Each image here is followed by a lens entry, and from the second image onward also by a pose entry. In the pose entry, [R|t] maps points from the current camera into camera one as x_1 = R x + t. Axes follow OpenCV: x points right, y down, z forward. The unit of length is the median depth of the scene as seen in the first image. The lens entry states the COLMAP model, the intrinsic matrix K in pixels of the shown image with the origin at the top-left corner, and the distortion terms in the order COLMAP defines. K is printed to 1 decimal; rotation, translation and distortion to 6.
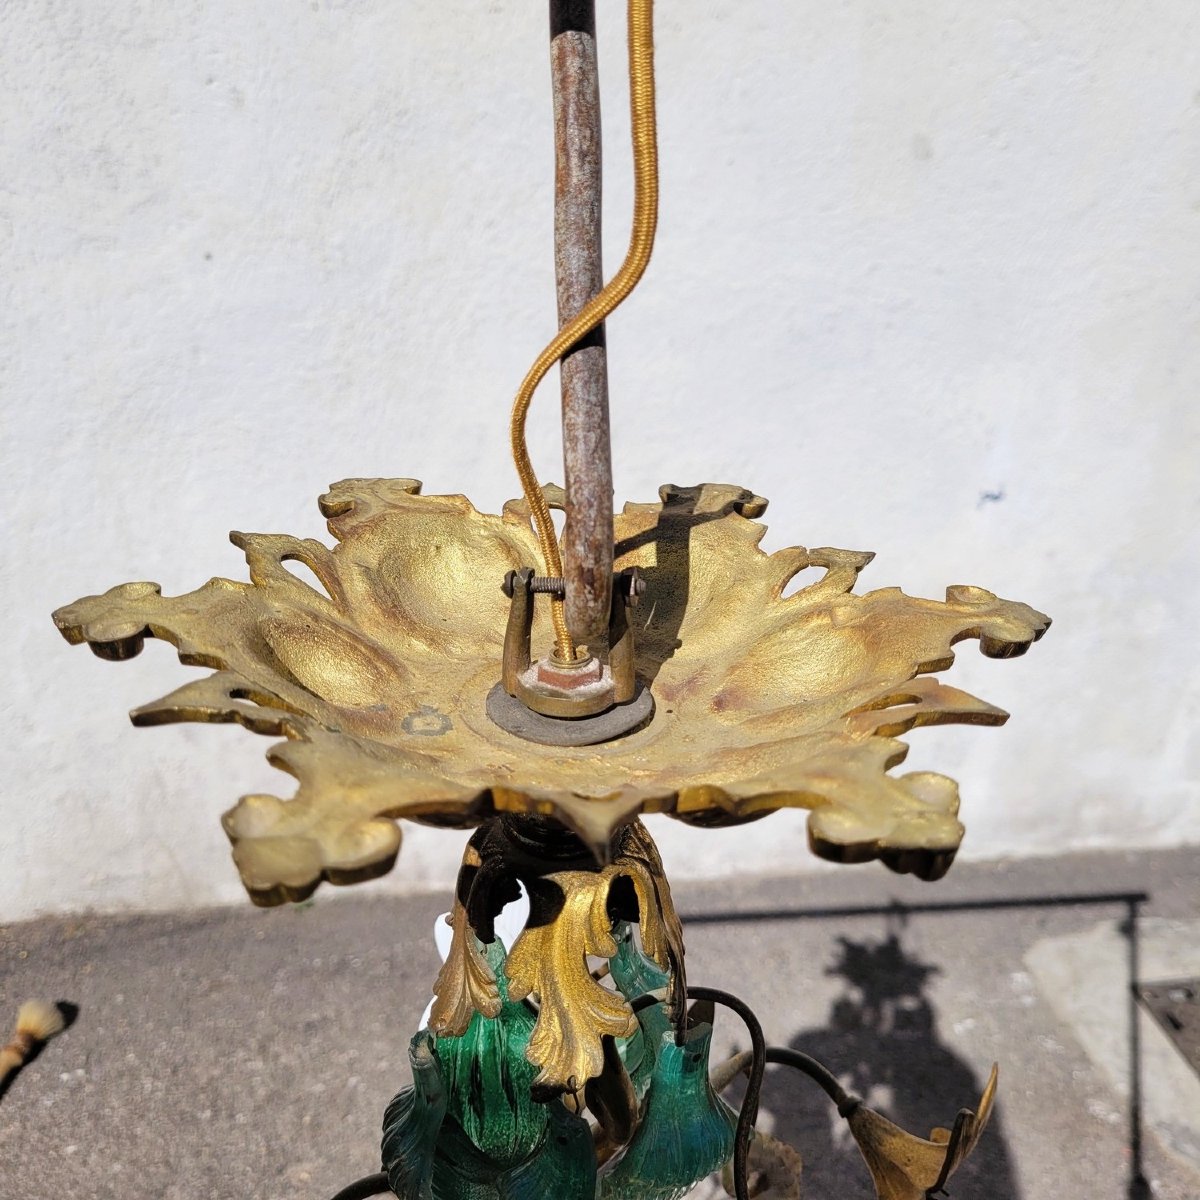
lens RADIAL K [[1226.0, 0, 605.6], [0, 1226.0, 644.4], [0, 0, 1]] dist [-0.006034, -0.022627]
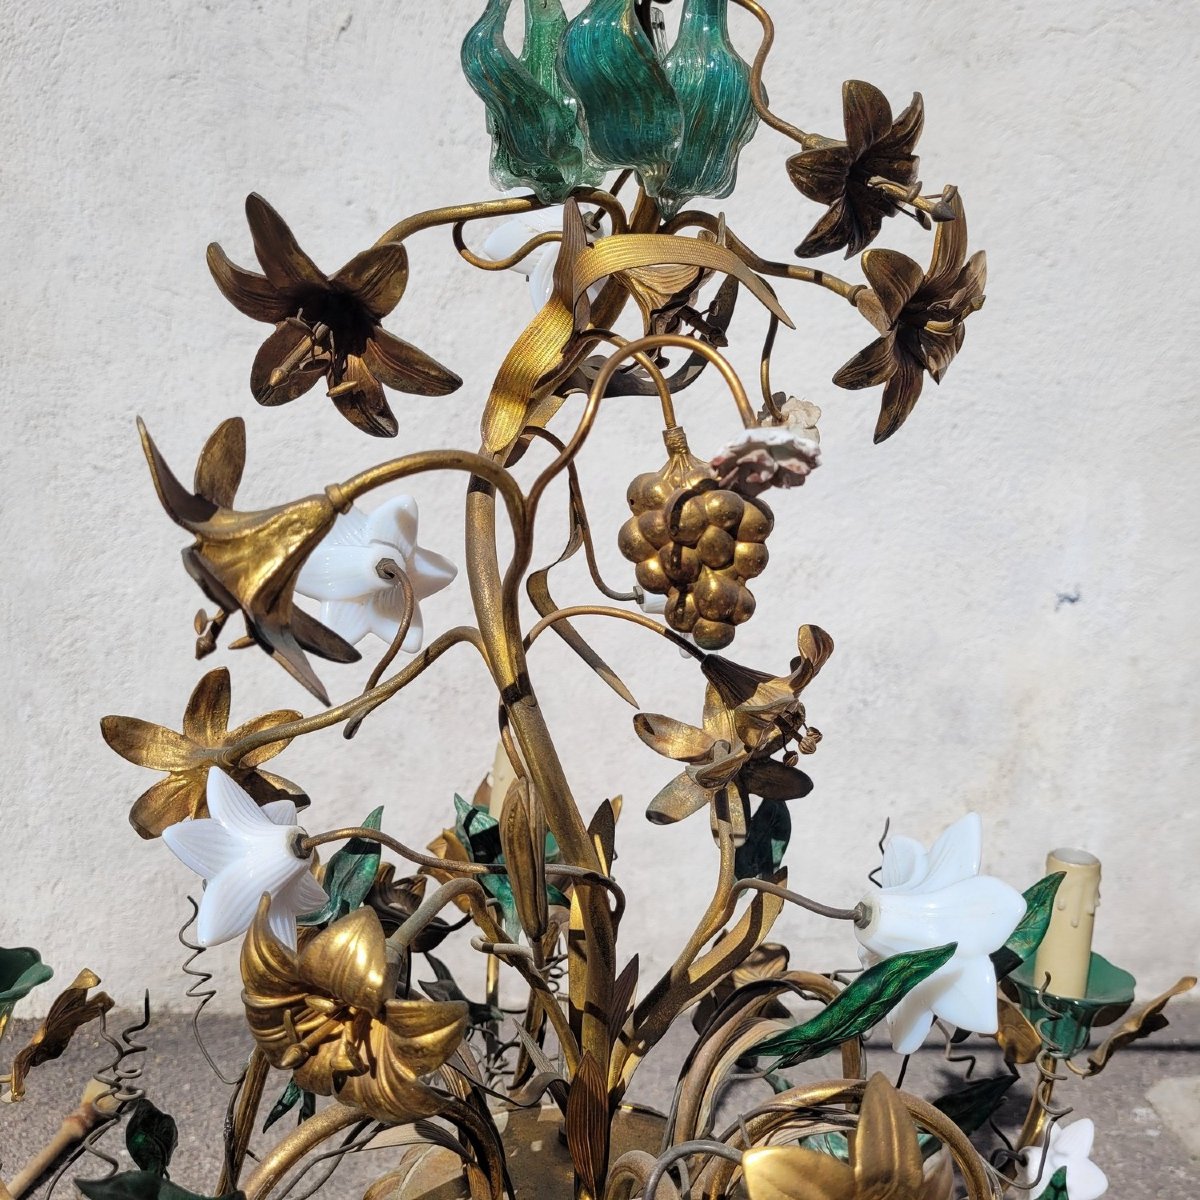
lens RADIAL K [[1226.0, 0, 605.6], [0, 1226.0, 644.4], [0, 0, 1]] dist [-0.006034, -0.022627]
pose [[0.997024, -0.000518, -0.077095, 0.011070], [-0.019817, 0.964657, -0.262762, 0.238320], [0.074507, 0.263508, 0.961776, -0.000458]]
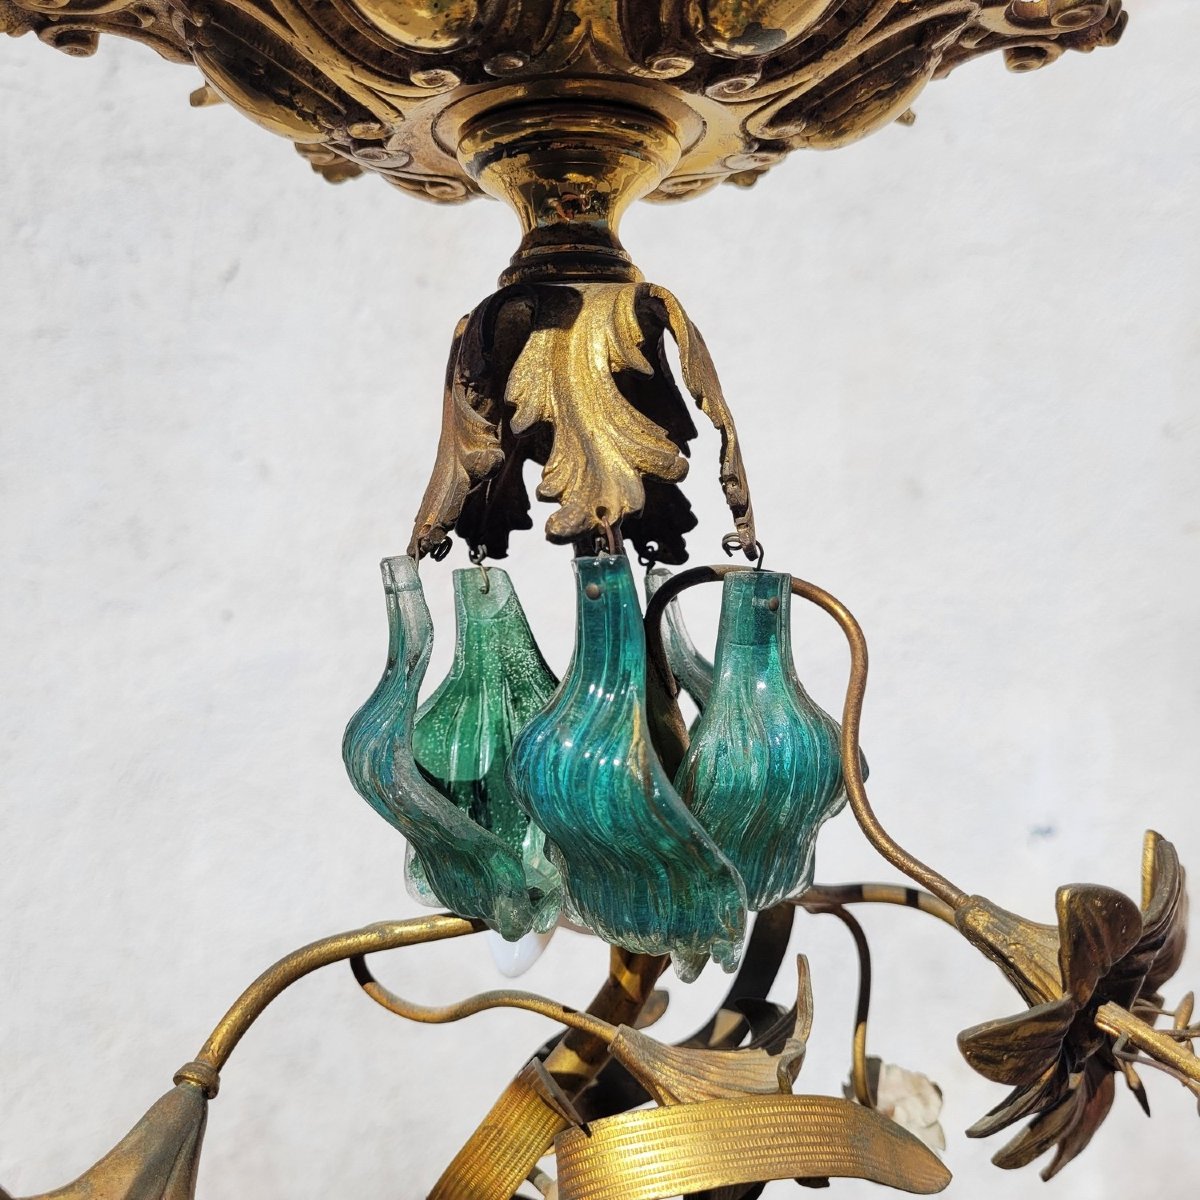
lens RADIAL K [[1250.5, 0, 595.7], [0, 1250.5, 621.5], [0, 0, 1]] dist [-0.015177, -0.003206]
pose [[0.998091, -0.060136, -0.014056, -0.004146], [0.049622, 0.916418, -0.397134, 0.117833], [0.036763, 0.395678, 0.917653, 0.057885]]
